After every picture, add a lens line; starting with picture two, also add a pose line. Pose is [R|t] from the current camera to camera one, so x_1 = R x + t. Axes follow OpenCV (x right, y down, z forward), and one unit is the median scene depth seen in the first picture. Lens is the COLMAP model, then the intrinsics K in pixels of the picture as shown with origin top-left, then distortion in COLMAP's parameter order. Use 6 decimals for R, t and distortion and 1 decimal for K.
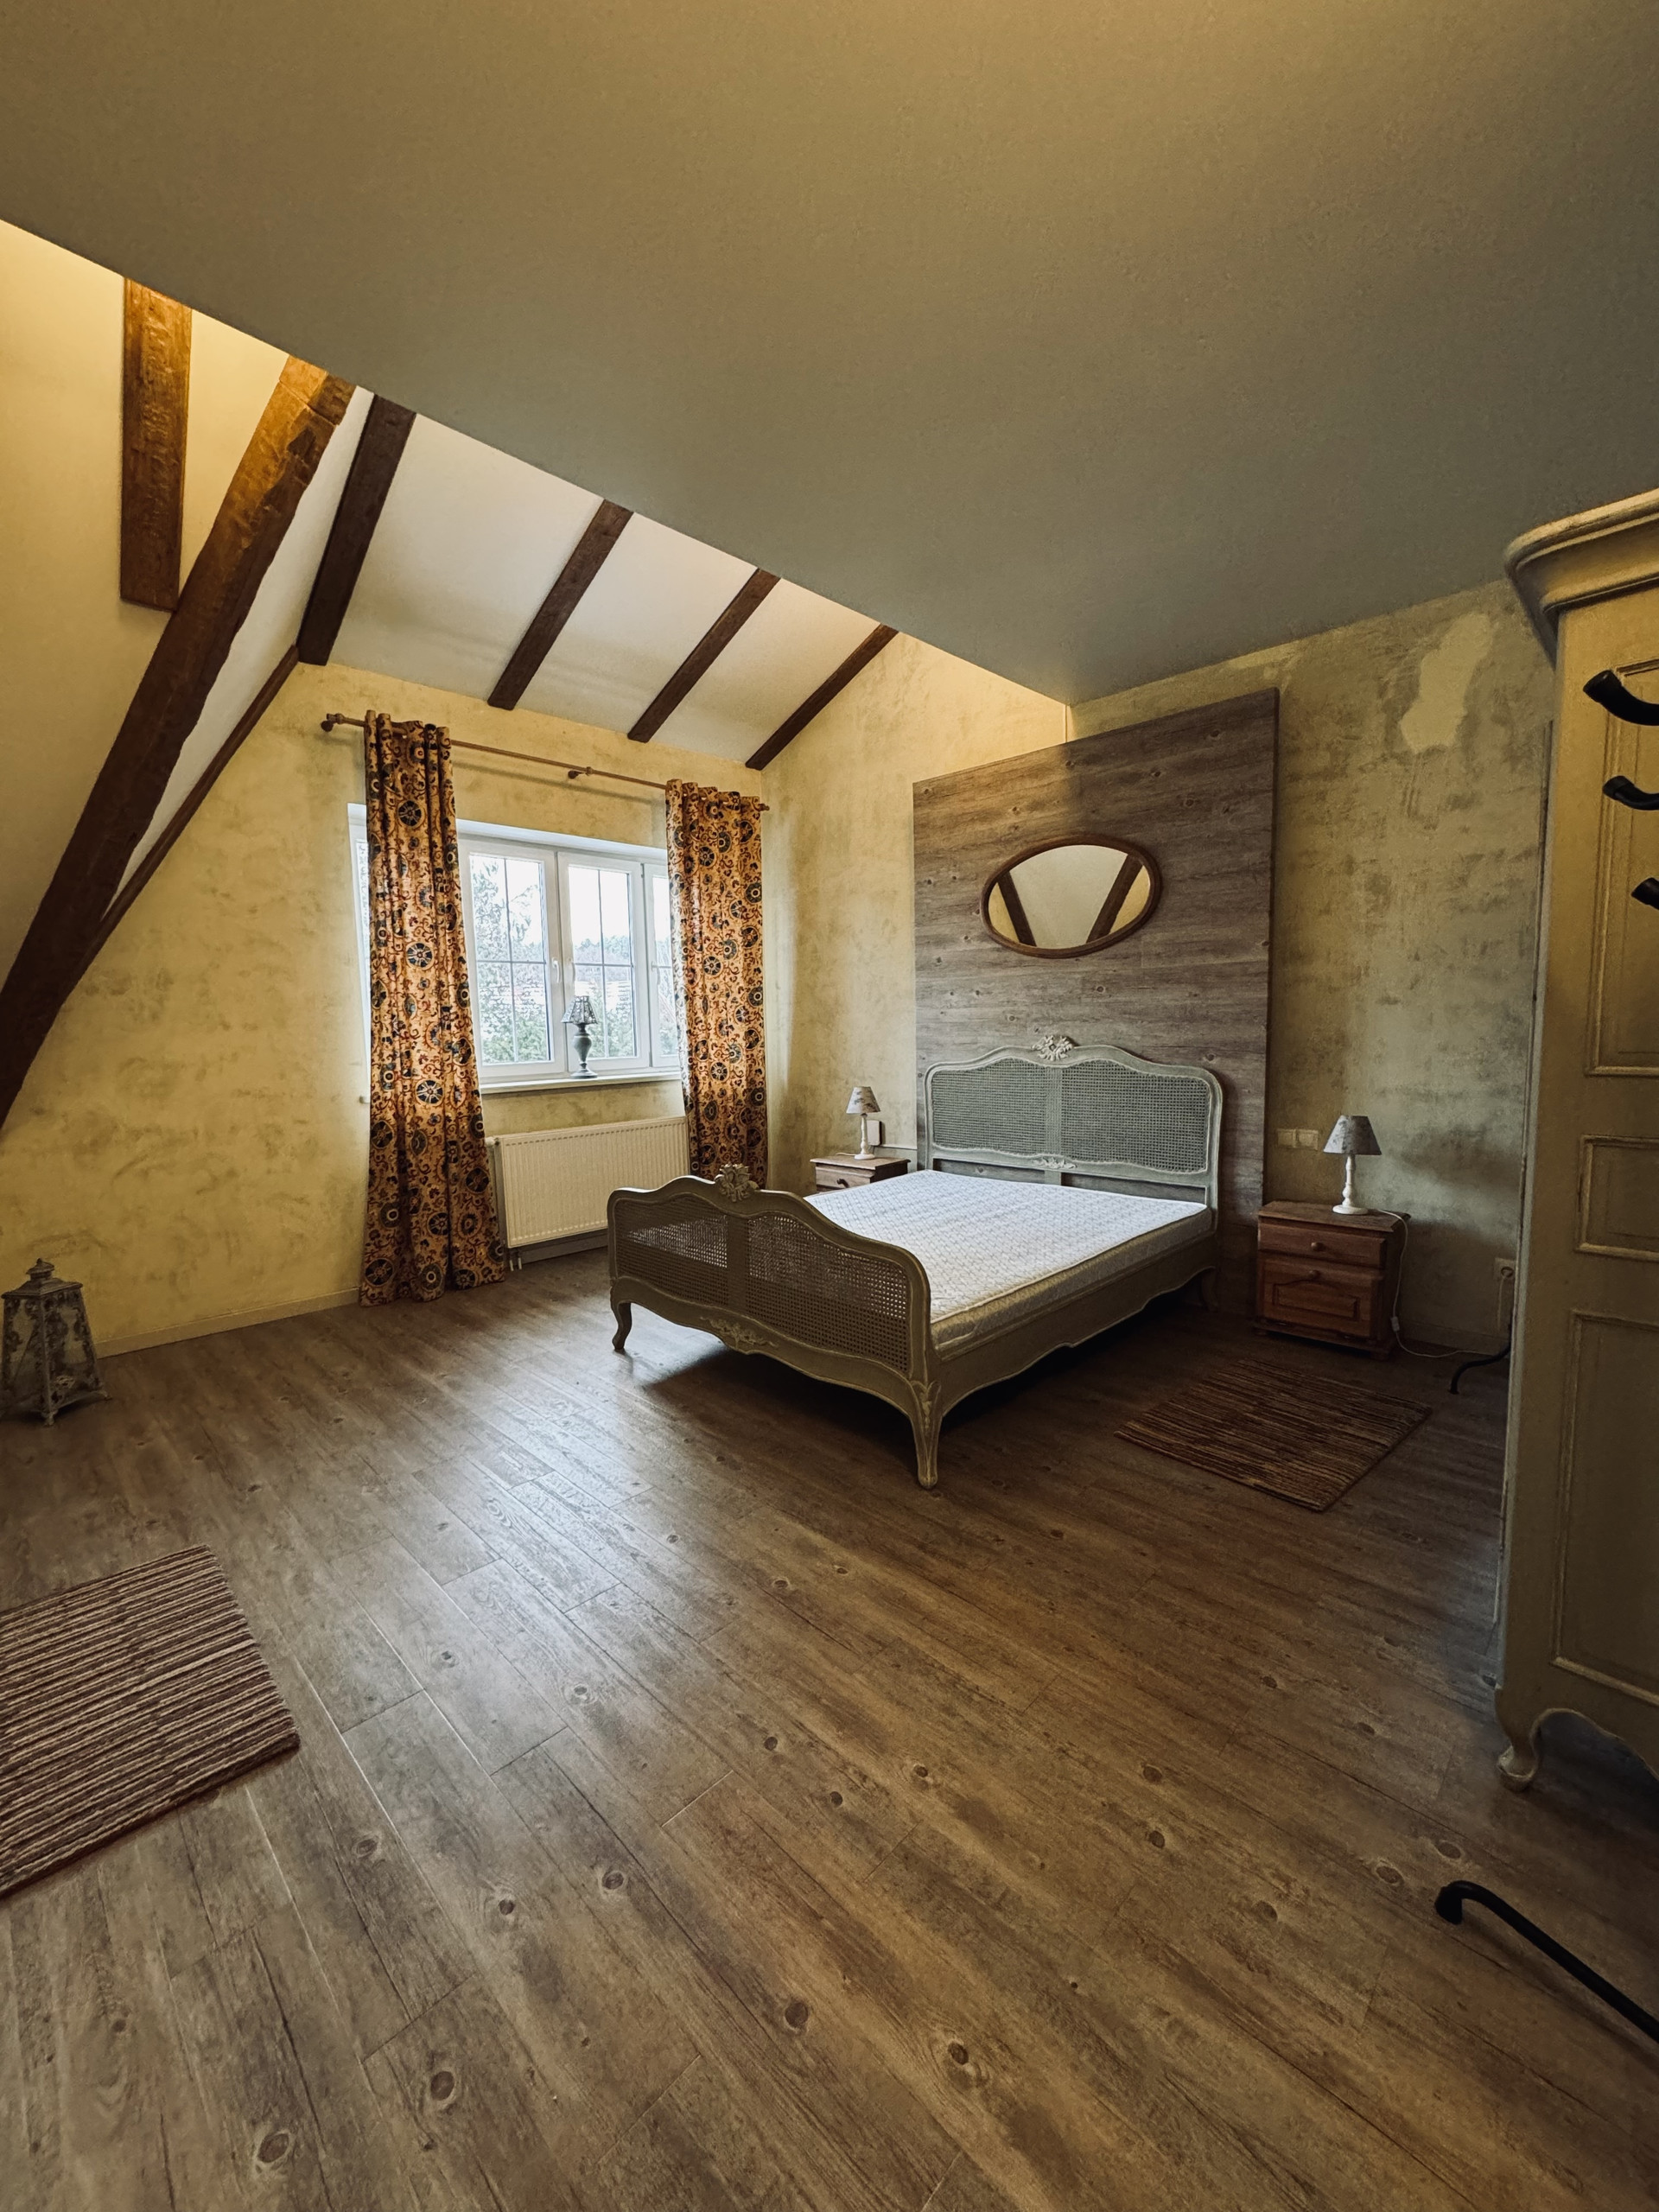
lens RADIAL K [[879.7, 0, 844.3], [0, 879.7, 1102.5], [0, 0, 1]] dist [-0.000946, 0.000304]
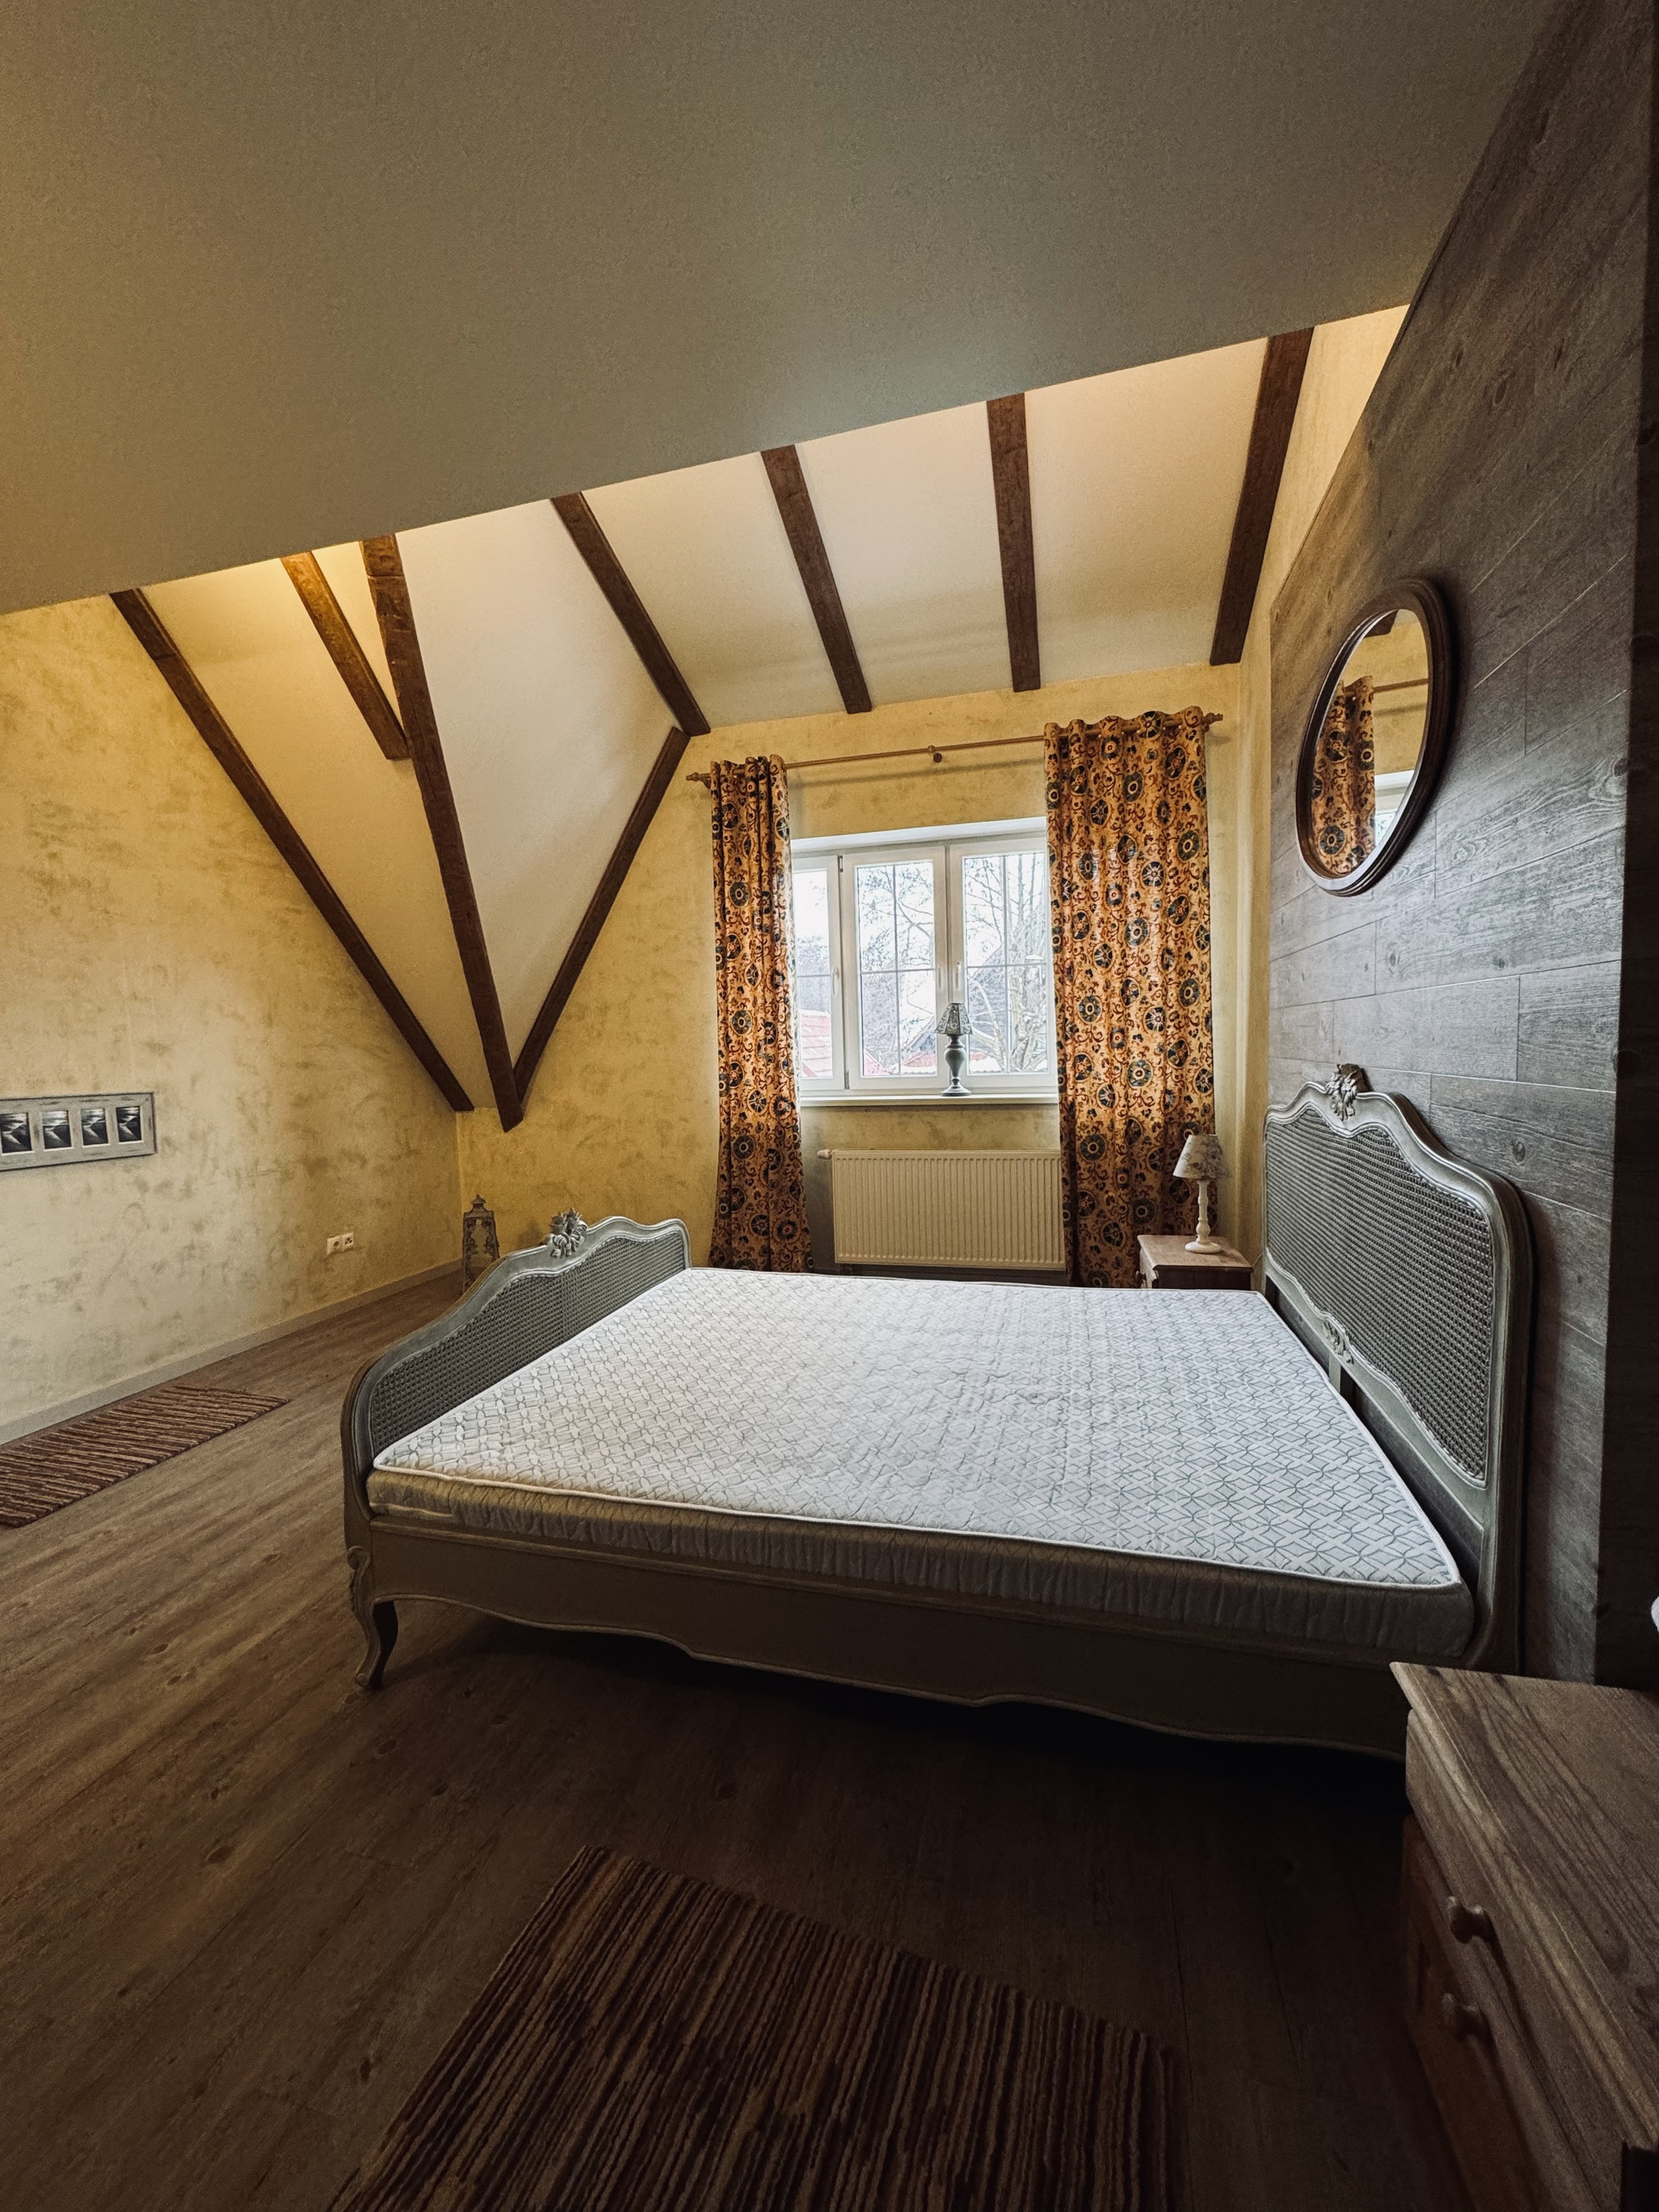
lens RADIAL K [[879.7, 0, 829.8], [0, 879.7, 1108.9], [0, 0, 1]] dist [-0.000946, 0.000304]
pose [[0.488525, 0.072826, -0.869505, 0.508615], [-0.061065, 0.996921, 0.049190, -0.061262], [0.870410, 0.029066, 0.491468, 0.545025]]
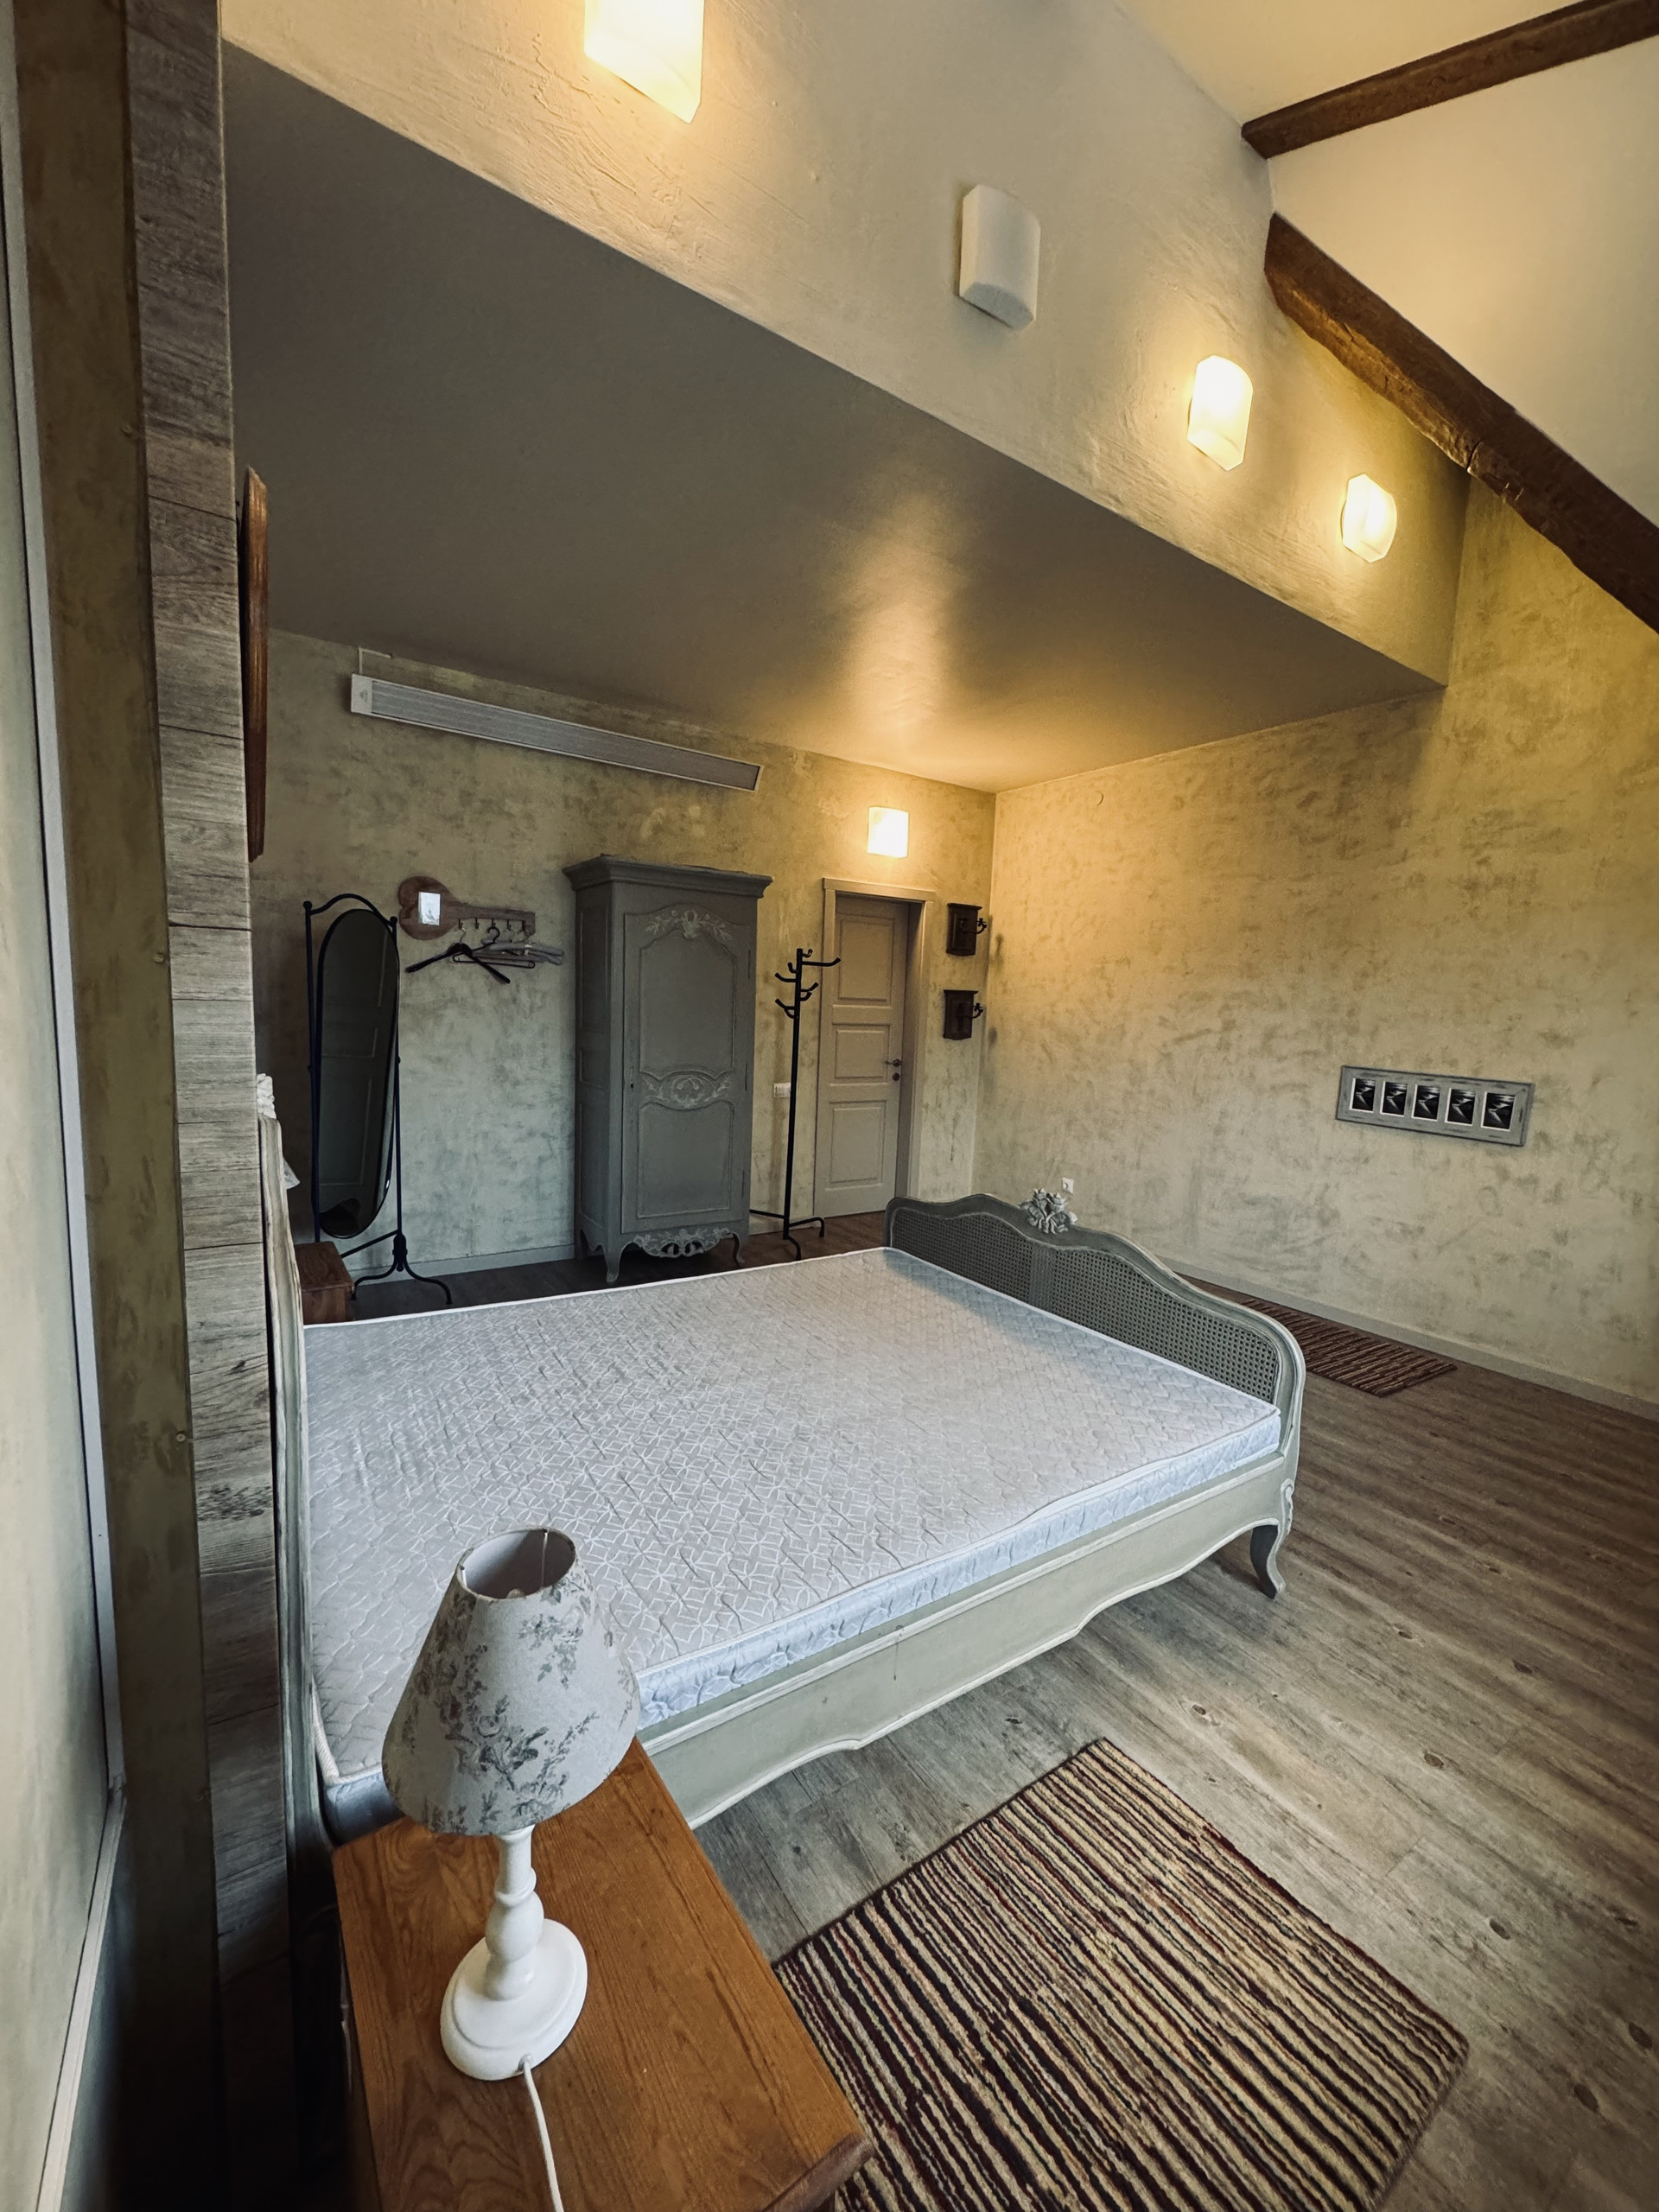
lens RADIAL K [[879.7, 0, 831.0], [0, 879.7, 1110.2], [0, 0, 1]] dist [-0.000946, 0.000304]
pose [[-0.976422, -0.042506, 0.211642, -0.053019], [0.001754, 0.978828, 0.204678, -0.138028], [-0.215861, 0.200224, -0.955675, 1.293430]]
